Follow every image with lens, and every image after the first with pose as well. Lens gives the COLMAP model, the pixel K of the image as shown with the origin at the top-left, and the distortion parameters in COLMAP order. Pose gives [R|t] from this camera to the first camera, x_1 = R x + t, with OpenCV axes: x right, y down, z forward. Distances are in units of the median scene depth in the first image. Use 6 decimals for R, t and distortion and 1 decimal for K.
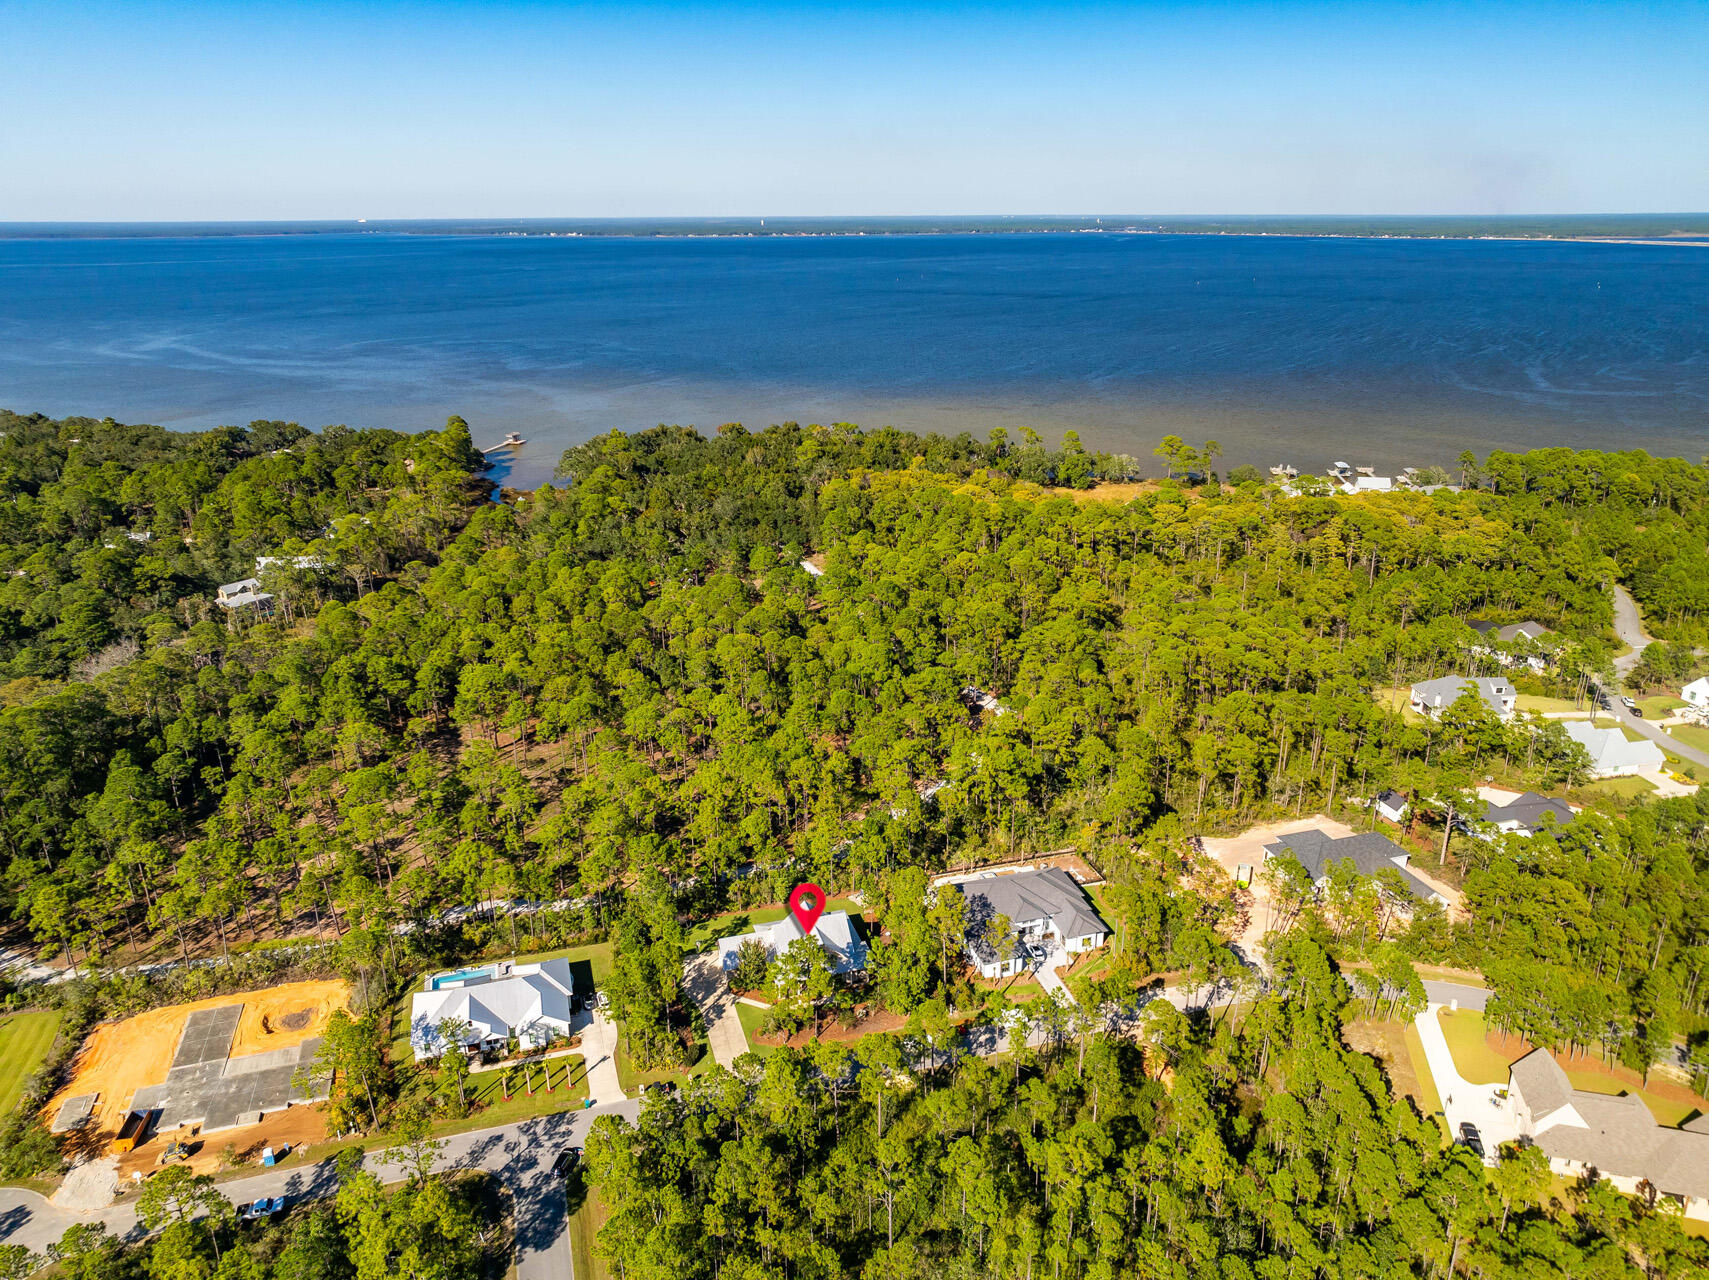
lens RADIAL K [[1185.0, 0, 856.2], [0, 1185.0, 582.3], [0, 0, 1]] dist [-0.007863, 0.011960]
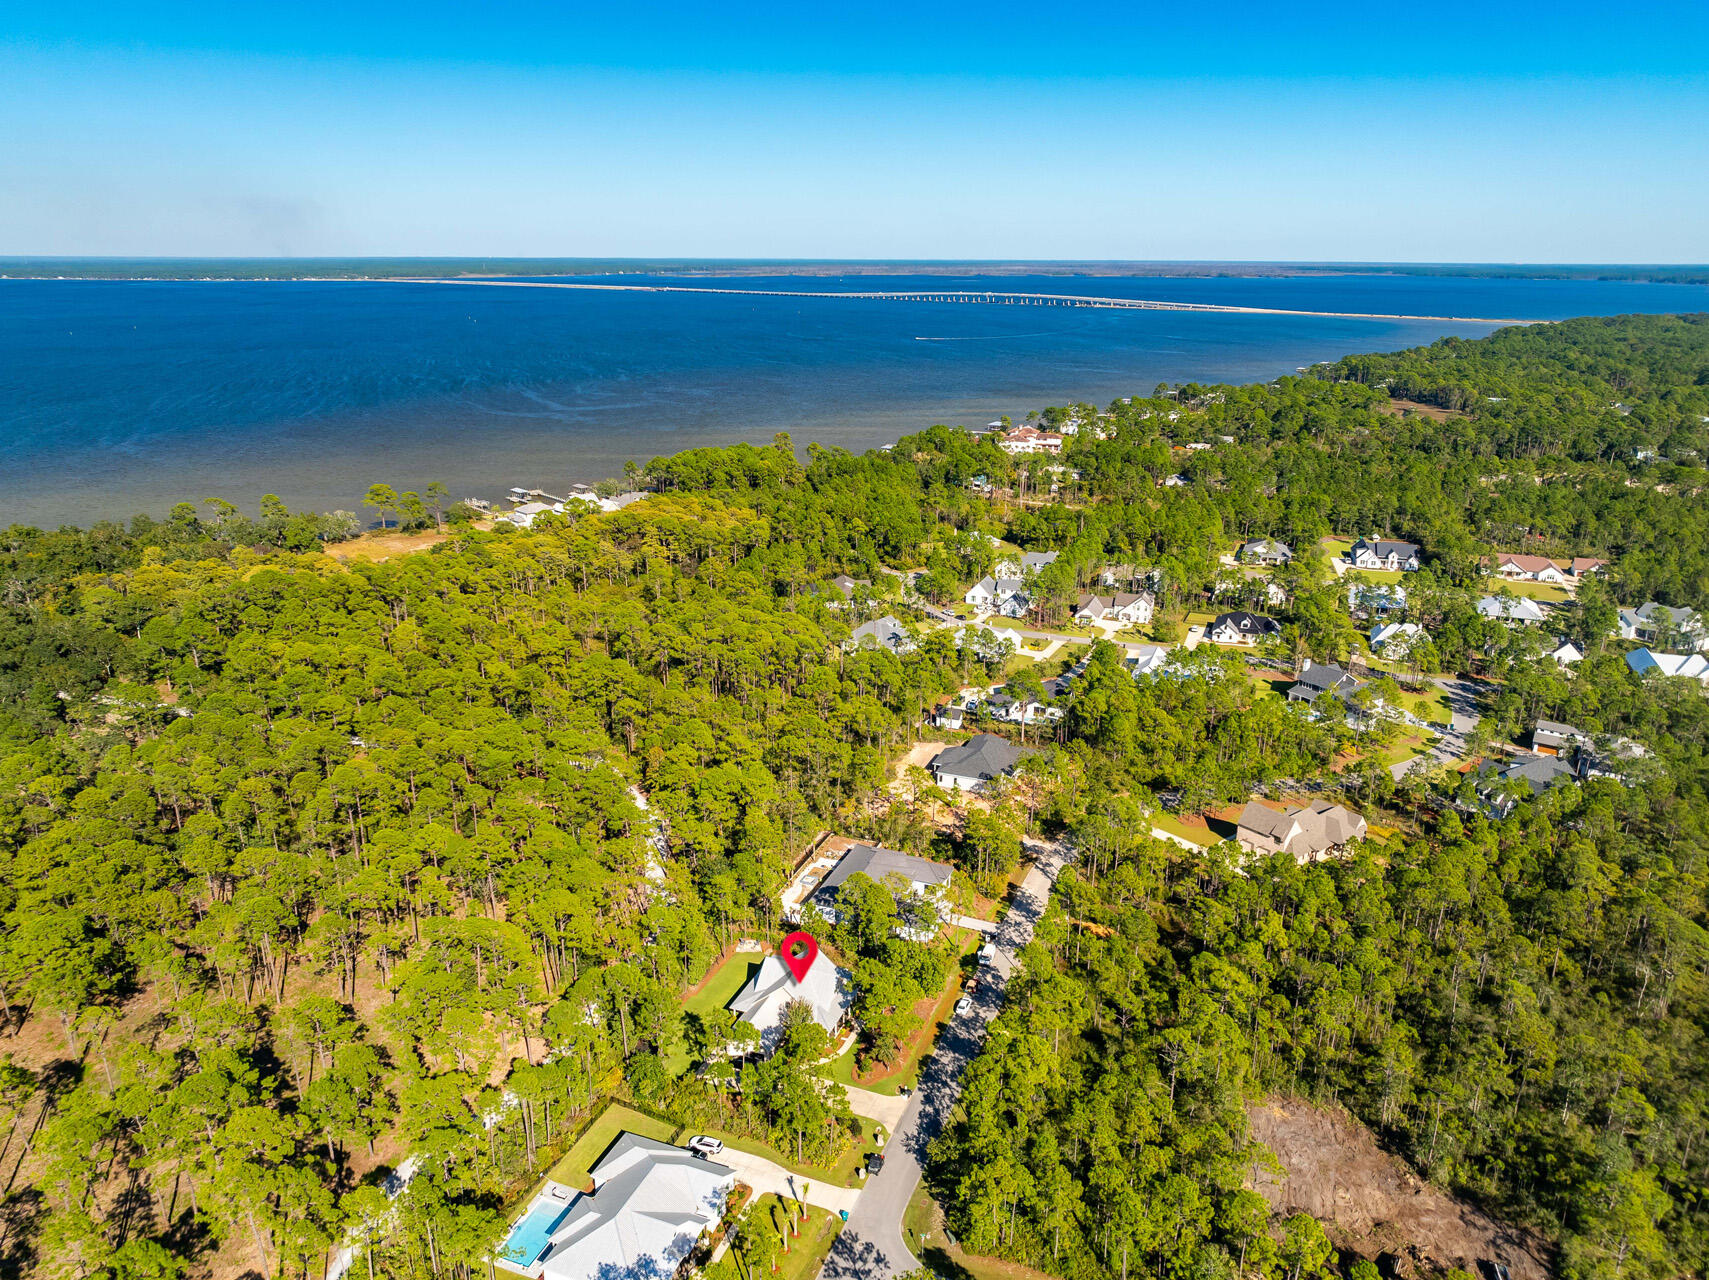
lens RADIAL K [[1185.0, 0, 848.3], [0, 1185.0, 645.9], [0, 0, 1]] dist [-0.007863, 0.011960]
pose [[0.621701, -0.235447, 0.747029, -0.667405], [0.222787, 0.967512, 0.119528, -0.076958], [-0.750902, 0.092117, 0.653958, 0.298438]]
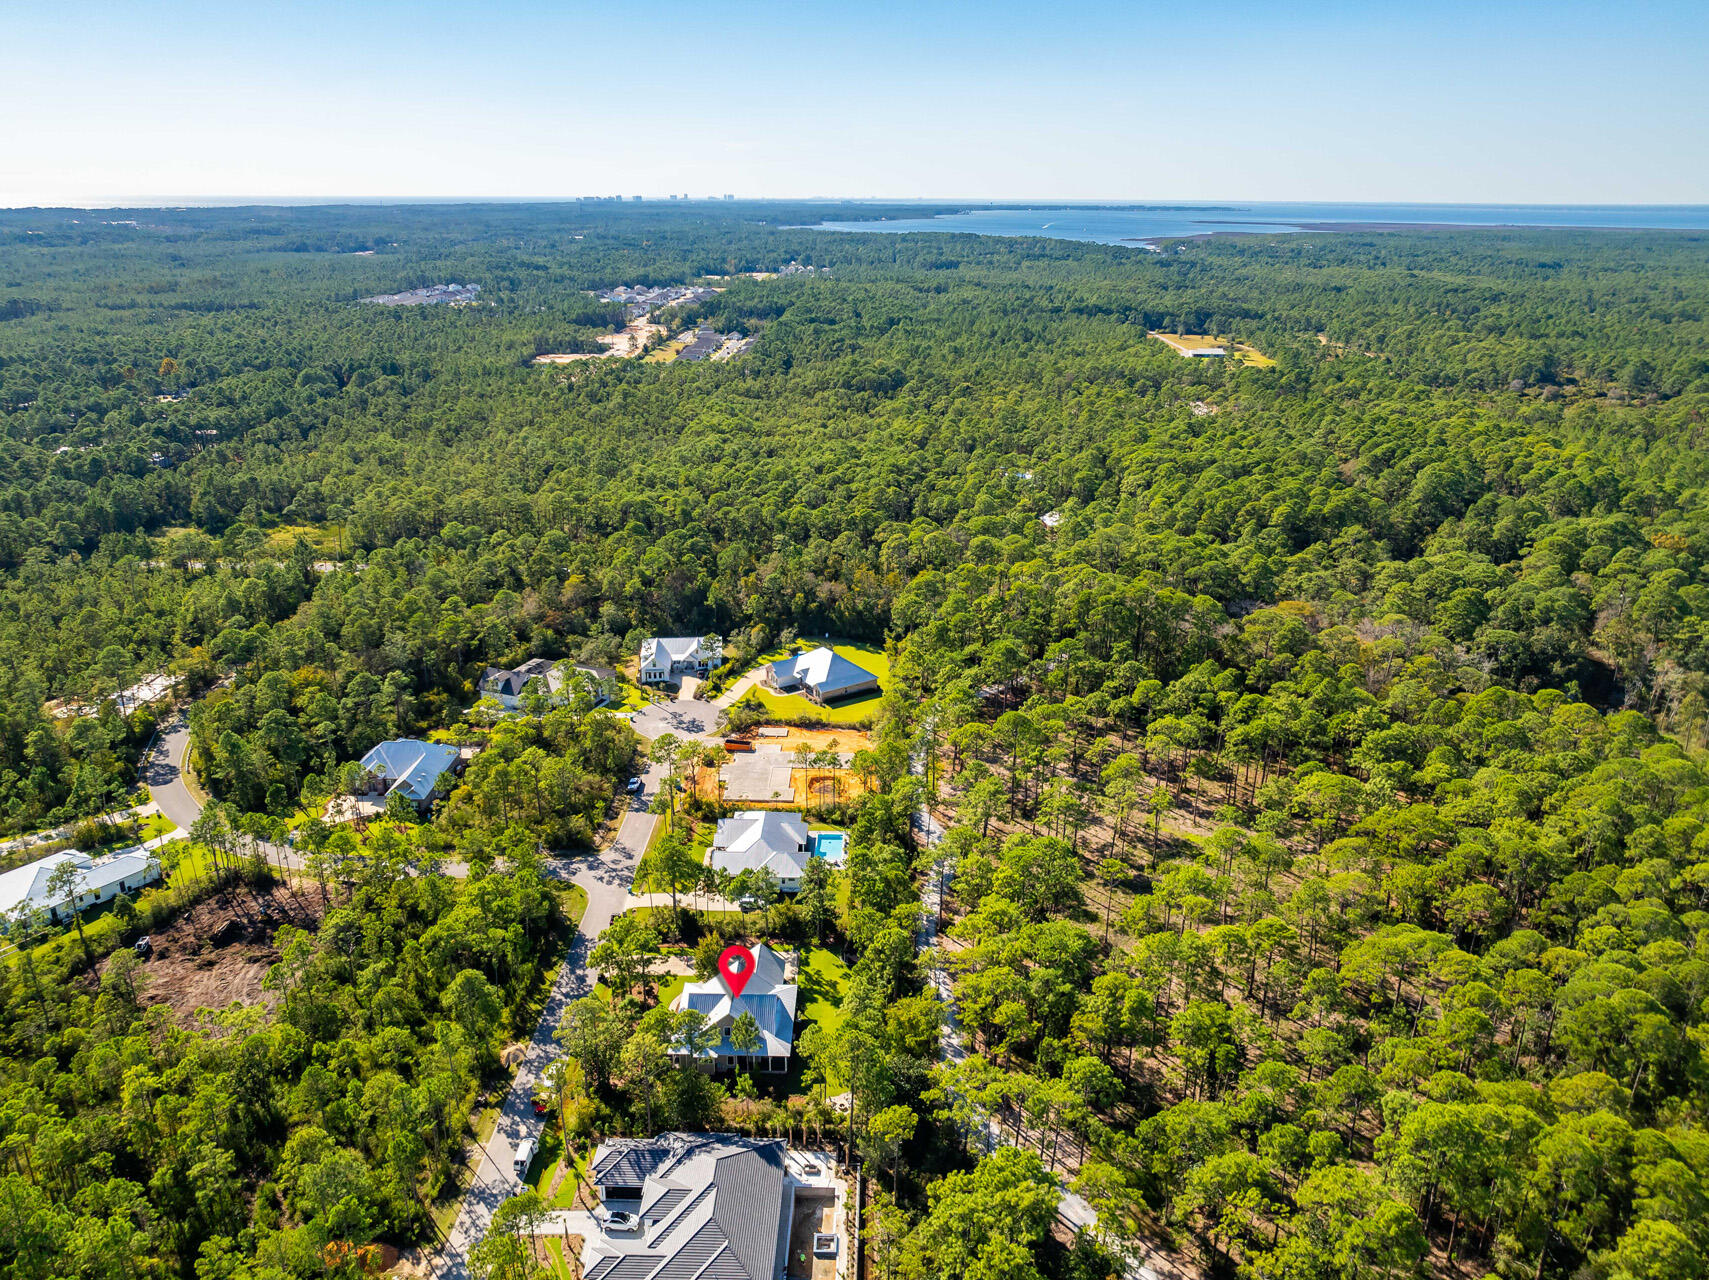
lens RADIAL K [[1185.0, 0, 870.9], [0, 1185.0, 673.1], [0, 0, 1]] dist [-0.007863, 0.011960]
pose [[-0.294133, 0.363693, -0.883863, 0.620415], [-0.294808, 0.845155, 0.445872, -0.340119], [0.909161, 0.391716, -0.141368, 1.100706]]
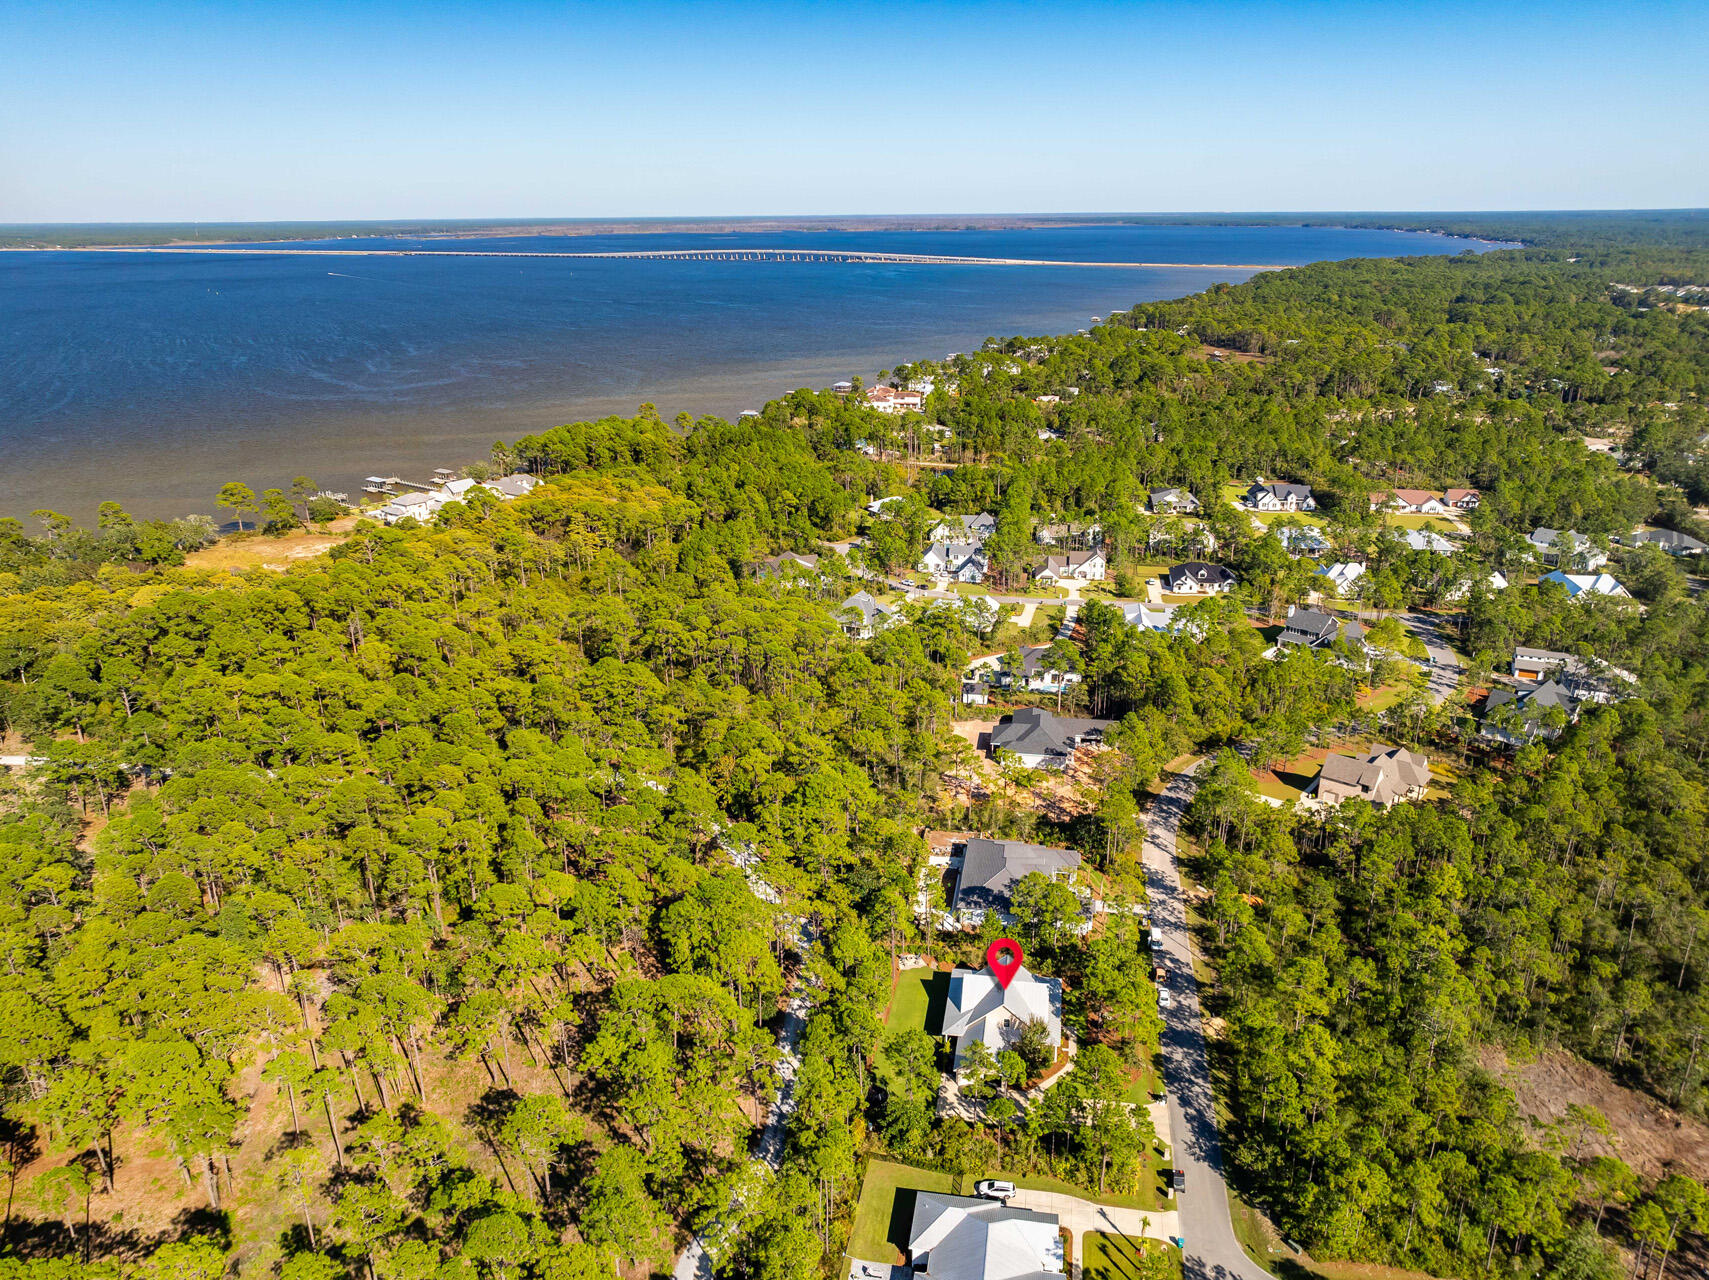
lens RADIAL K [[1185.0, 0, 843.9], [0, 1185.0, 622.6], [0, 0, 1]] dist [-0.007863, 0.011960]
pose [[0.454371, -0.289132, 0.842585, -0.779023], [0.269052, 0.946230, 0.179609, -0.175302], [-0.849210, 0.145090, 0.507731, 0.582254]]
